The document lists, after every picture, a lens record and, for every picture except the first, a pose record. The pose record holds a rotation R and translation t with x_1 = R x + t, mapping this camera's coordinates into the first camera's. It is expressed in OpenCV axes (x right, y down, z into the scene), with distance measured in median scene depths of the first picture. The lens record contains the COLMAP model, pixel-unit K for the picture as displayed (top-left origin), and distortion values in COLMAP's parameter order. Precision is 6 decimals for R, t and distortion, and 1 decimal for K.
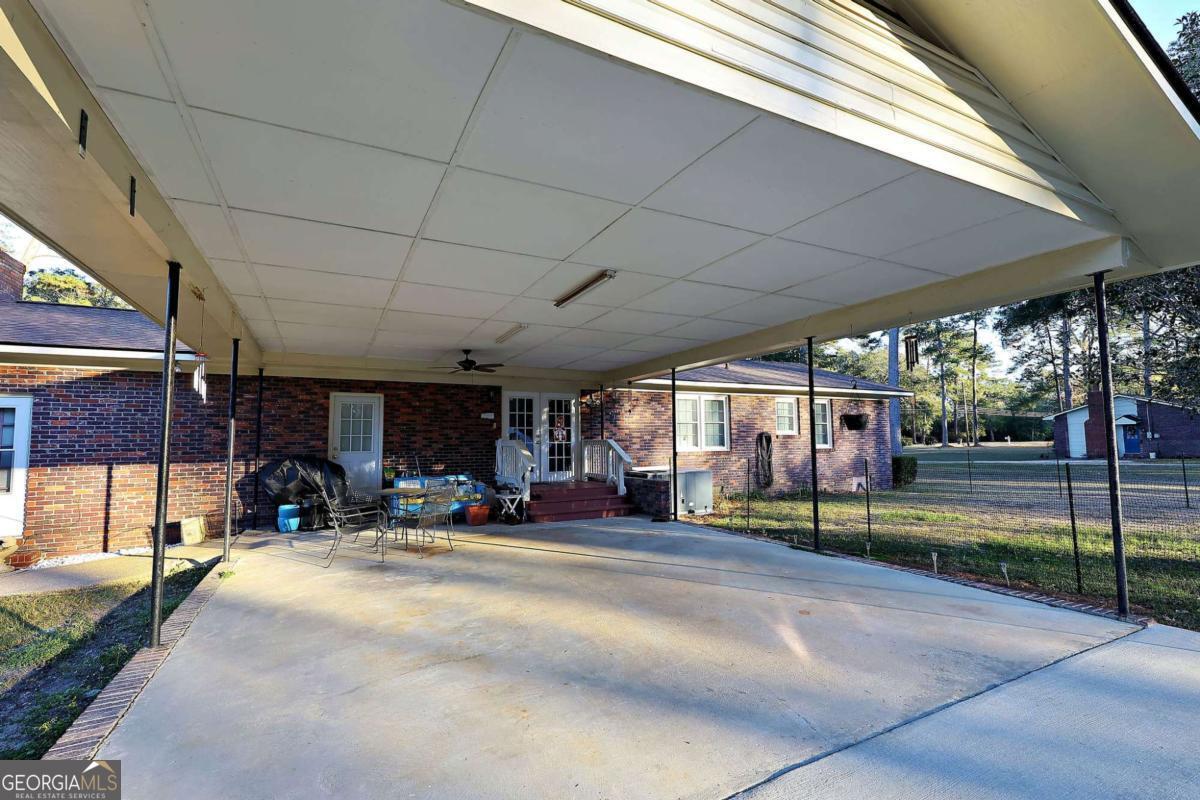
lens RADIAL K [[534.1, 0, 602.7], [0, 534.1, 402.5], [0, 0, 1]] dist [0.003523, 0.000087]
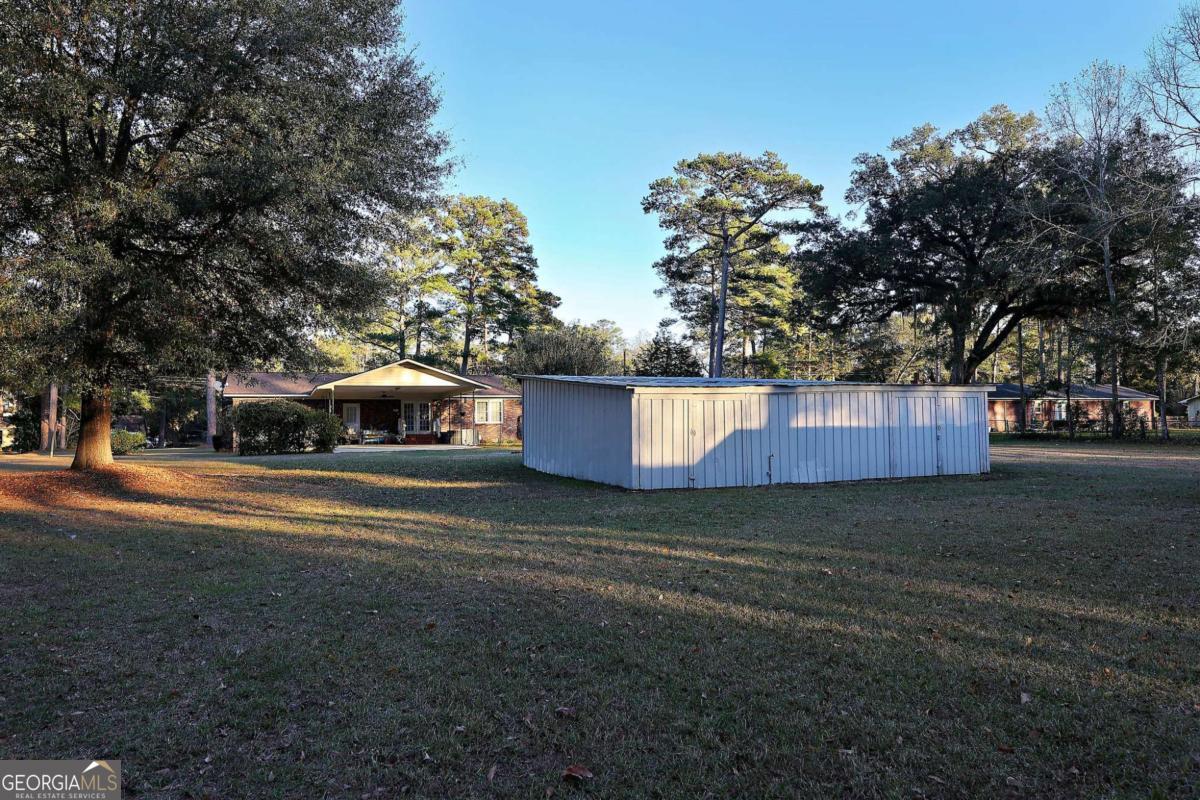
lens RADIAL K [[777.0, 0, 601.5], [0, 777.0, 400.9], [0, 0, 1]] dist [0.005610, 0.001835]
pose [[0.996509, -0.004964, -0.083332, 1.253091], [0.008252, 0.999199, 0.039158, -0.182074], [0.083071, -0.039709, 0.995752, -3.099749]]
